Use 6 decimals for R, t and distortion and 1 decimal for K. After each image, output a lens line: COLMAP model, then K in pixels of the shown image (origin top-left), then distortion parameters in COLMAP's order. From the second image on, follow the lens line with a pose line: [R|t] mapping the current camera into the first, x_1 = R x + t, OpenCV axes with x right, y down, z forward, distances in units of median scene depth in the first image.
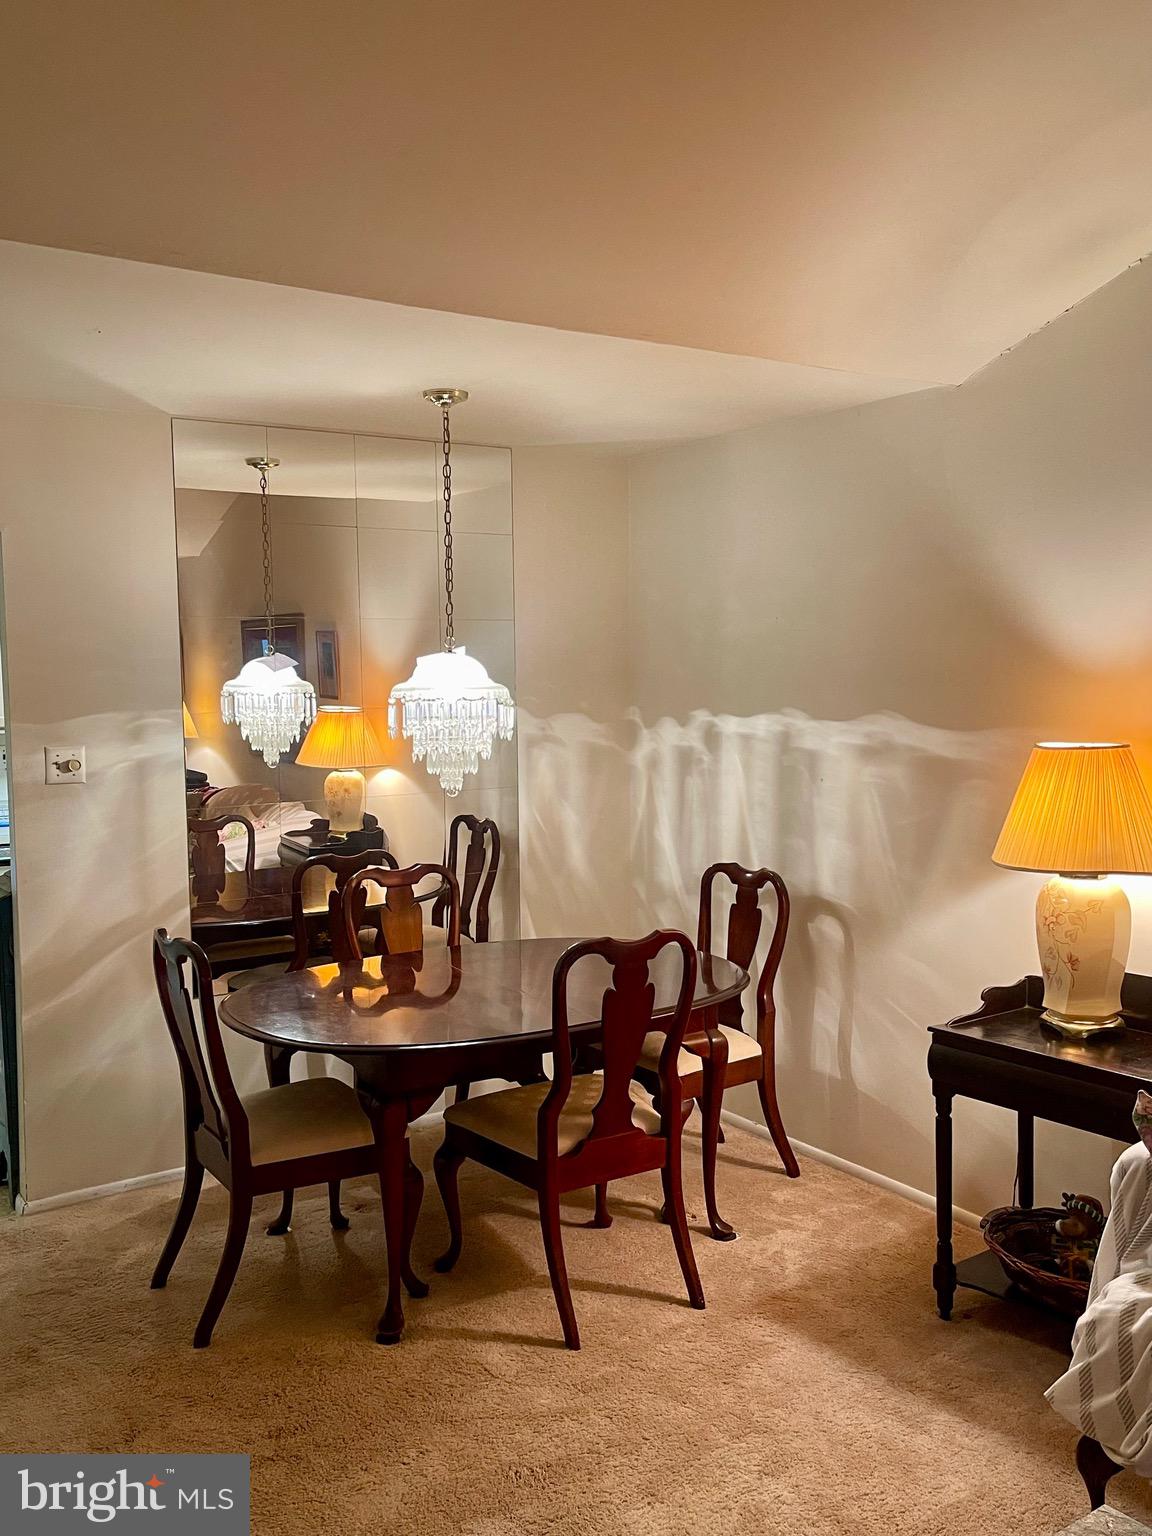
lens RADIAL K [[1386.0, 0, 575.2], [0, 1386.0, 769.7], [0, 0, 1]] dist [0.080866, -0.003063]
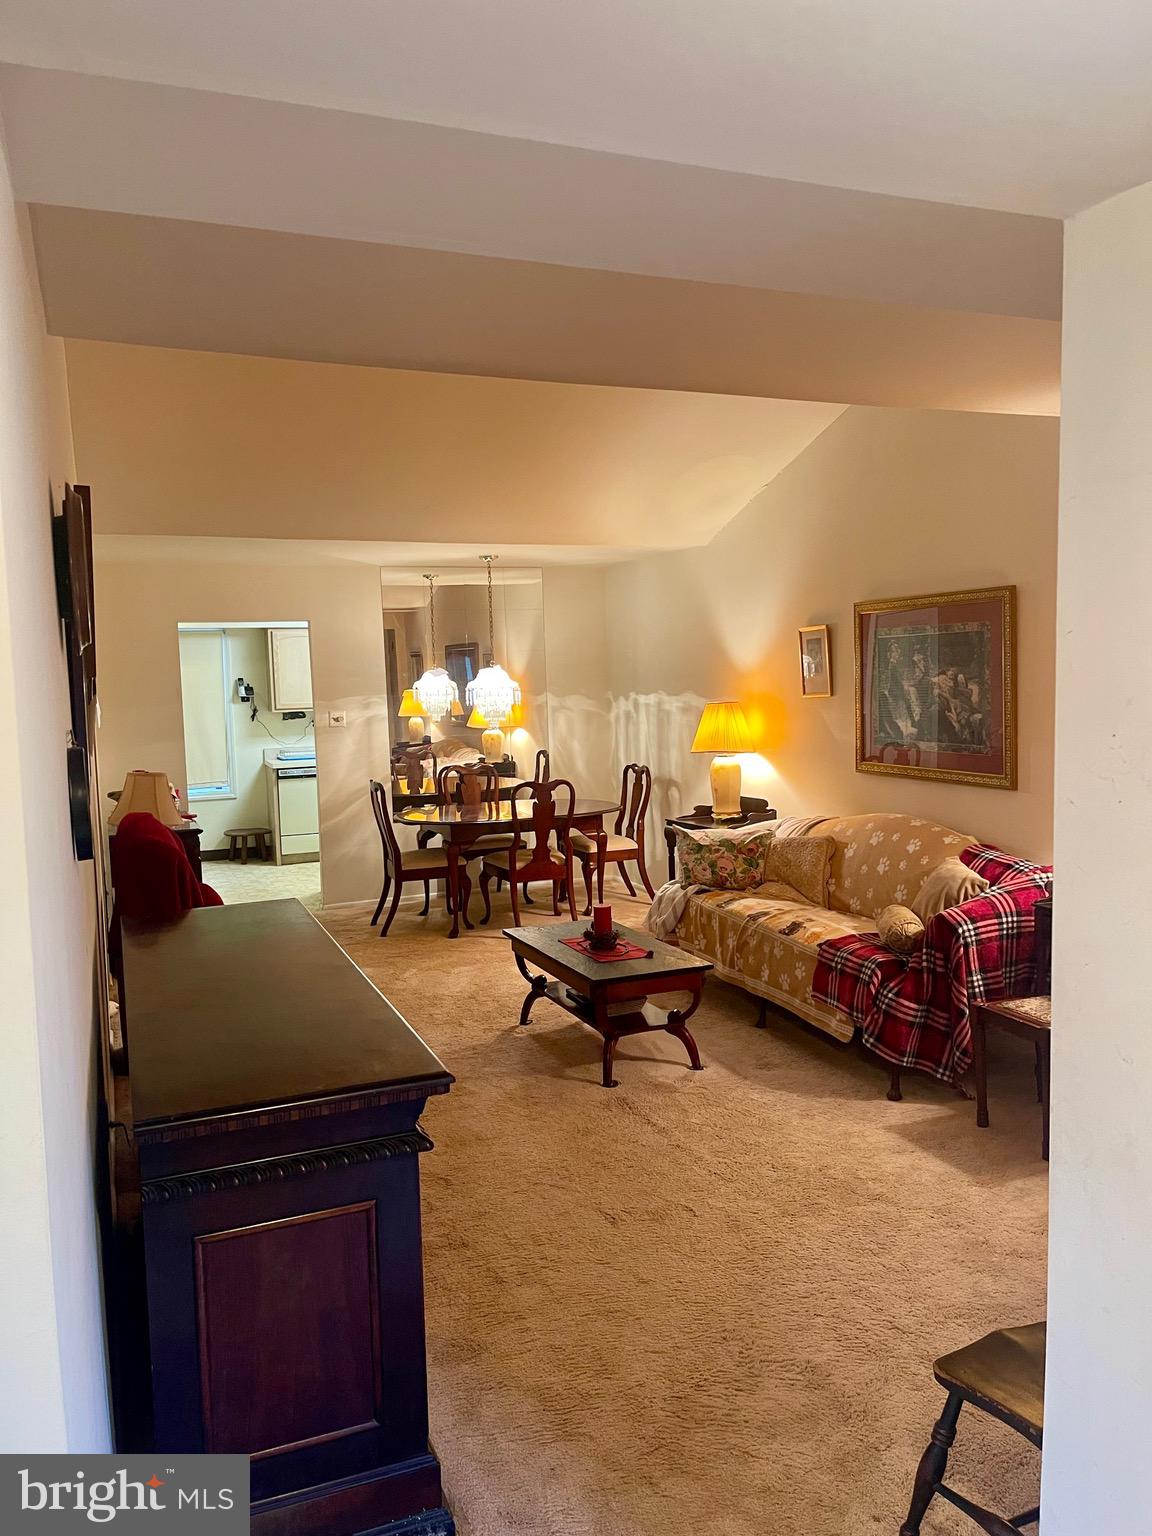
lens RADIAL K [[1165.3, 0, 575.4], [0, 1165.3, 765.4], [0, 0, 1]] dist [0.053013, -0.060712]
pose [[0.982939, -0.001822, -0.183924, 0.359021], [0.003719, 0.999943, 0.009969, 0.052716], [0.183895, -0.010483, 0.982890, -0.784885]]
